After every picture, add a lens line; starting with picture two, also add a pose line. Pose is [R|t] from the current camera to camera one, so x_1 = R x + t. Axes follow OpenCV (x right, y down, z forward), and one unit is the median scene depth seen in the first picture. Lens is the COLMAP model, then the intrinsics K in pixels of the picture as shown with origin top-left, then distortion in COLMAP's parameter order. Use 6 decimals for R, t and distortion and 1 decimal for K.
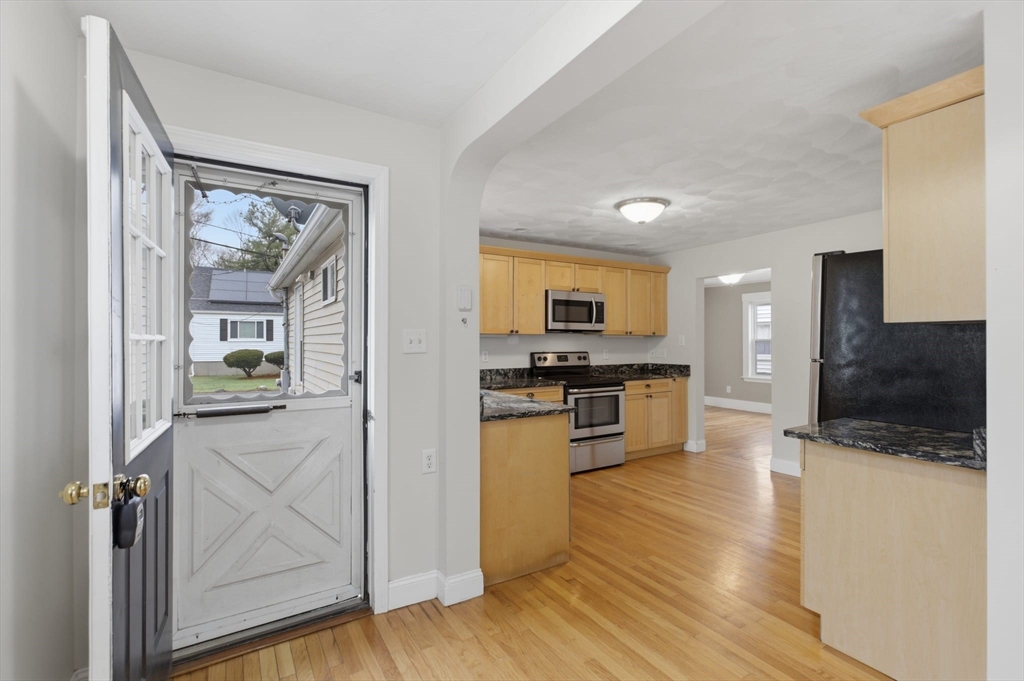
lens RADIAL K [[471.9, 0, 508.1], [0, 471.9, 339.6], [0, 0, 1]] dist [-0.006269, 0.003864]
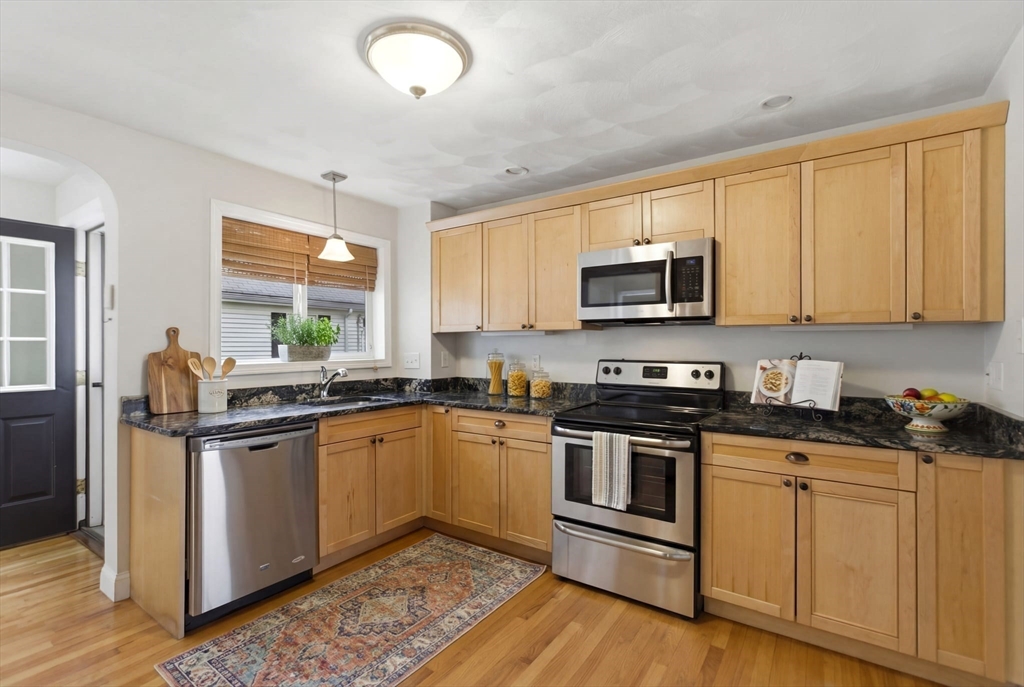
lens RADIAL K [[471.9, 0, 511.7], [0, 471.9, 345.1], [0, 0, 1]] dist [-0.006269, 0.003864]
pose [[0.413103, 0.001752, -0.910683, 0.564996], [0.002796, 0.999991, 0.003192, 0.006544], [0.910680, -0.003865, 0.413094, 0.657235]]
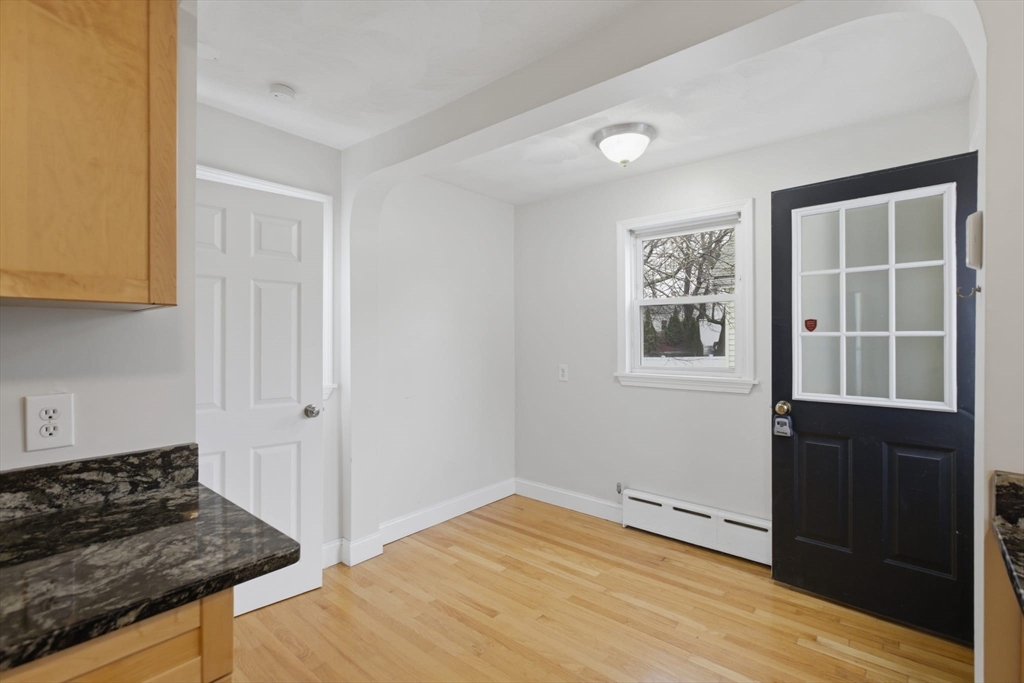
lens RADIAL K [[471.9, 0, 509.8], [0, 471.9, 337.4], [0, 0, 1]] dist [-0.006269, 0.003864]
pose [[-0.950026, 0.002551, -0.312160, 0.228109], [0.004085, 0.999983, -0.004260, 0.002869], [0.312144, -0.005322, -0.950020, 0.622967]]
